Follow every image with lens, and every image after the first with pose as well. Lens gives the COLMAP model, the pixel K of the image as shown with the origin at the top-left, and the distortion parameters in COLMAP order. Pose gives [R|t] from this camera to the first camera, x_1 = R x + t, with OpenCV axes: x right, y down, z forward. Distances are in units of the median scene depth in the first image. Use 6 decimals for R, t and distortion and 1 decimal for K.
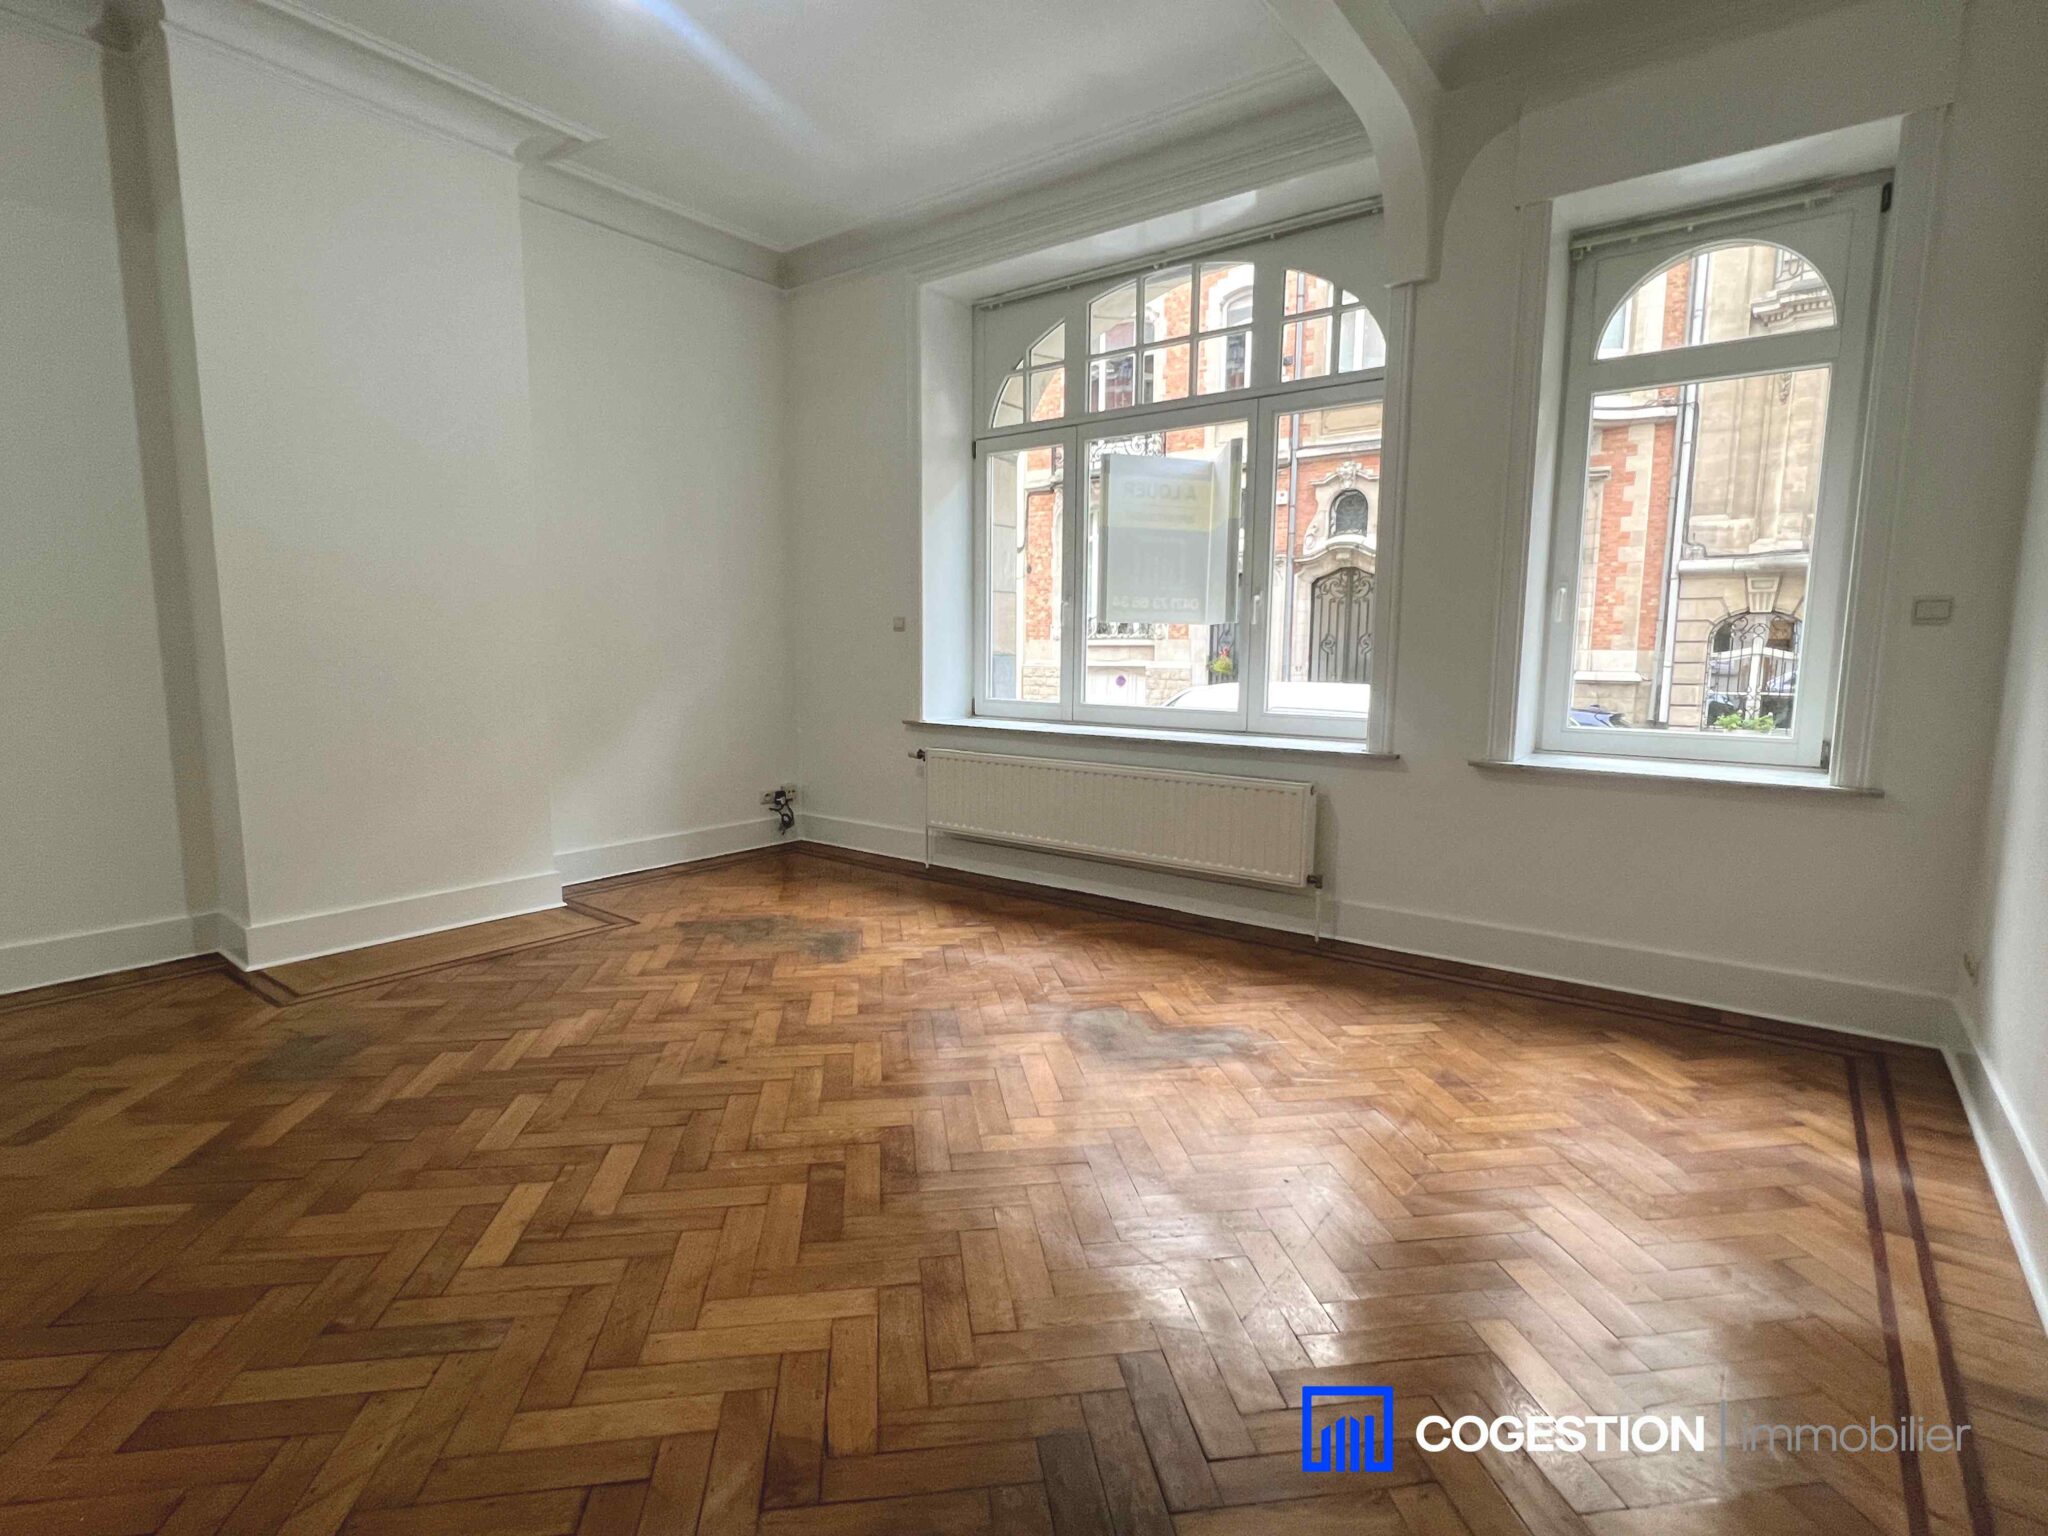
lens RADIAL K [[1005.8, 0, 1017.4], [0, 1005.8, 779.9], [0, 0, 1]] dist [-0.001180, -0.000359]
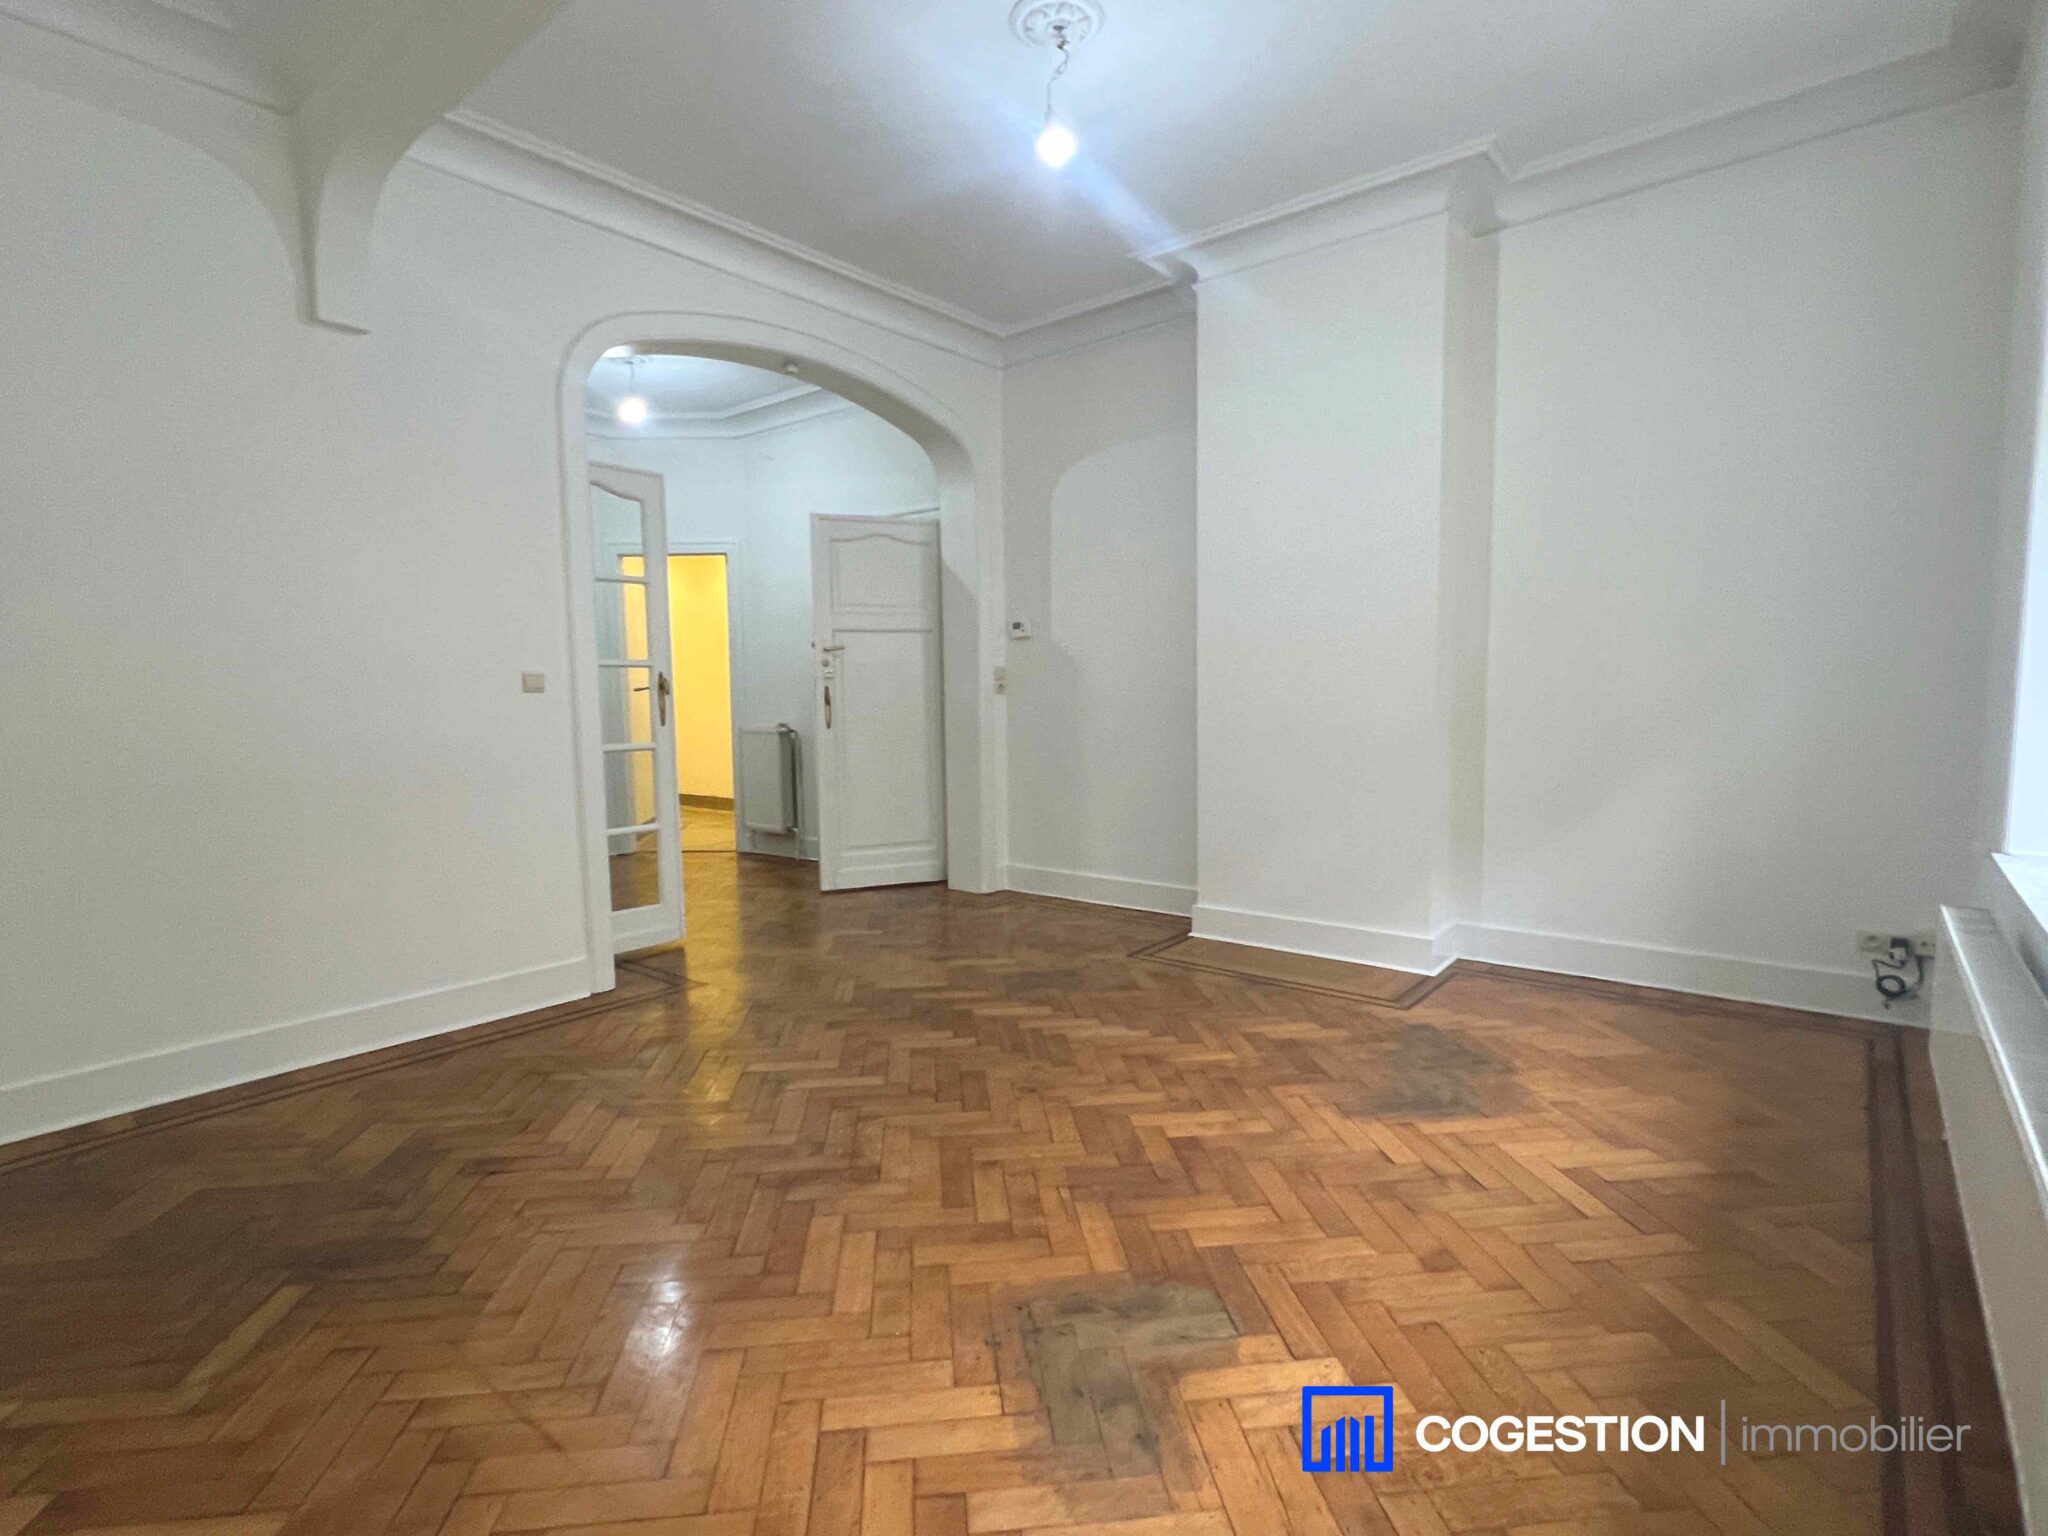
lens RADIAL K [[1005.8, 0, 1019.8], [0, 1005.8, 774.9], [0, 0, 1]] dist [-0.001180, -0.000359]
pose [[-0.038638, 0.082600, -0.995833, 0.591898], [-0.117482, 0.989291, 0.086616, -0.118049], [0.992323, 0.120339, -0.028520, 0.746960]]
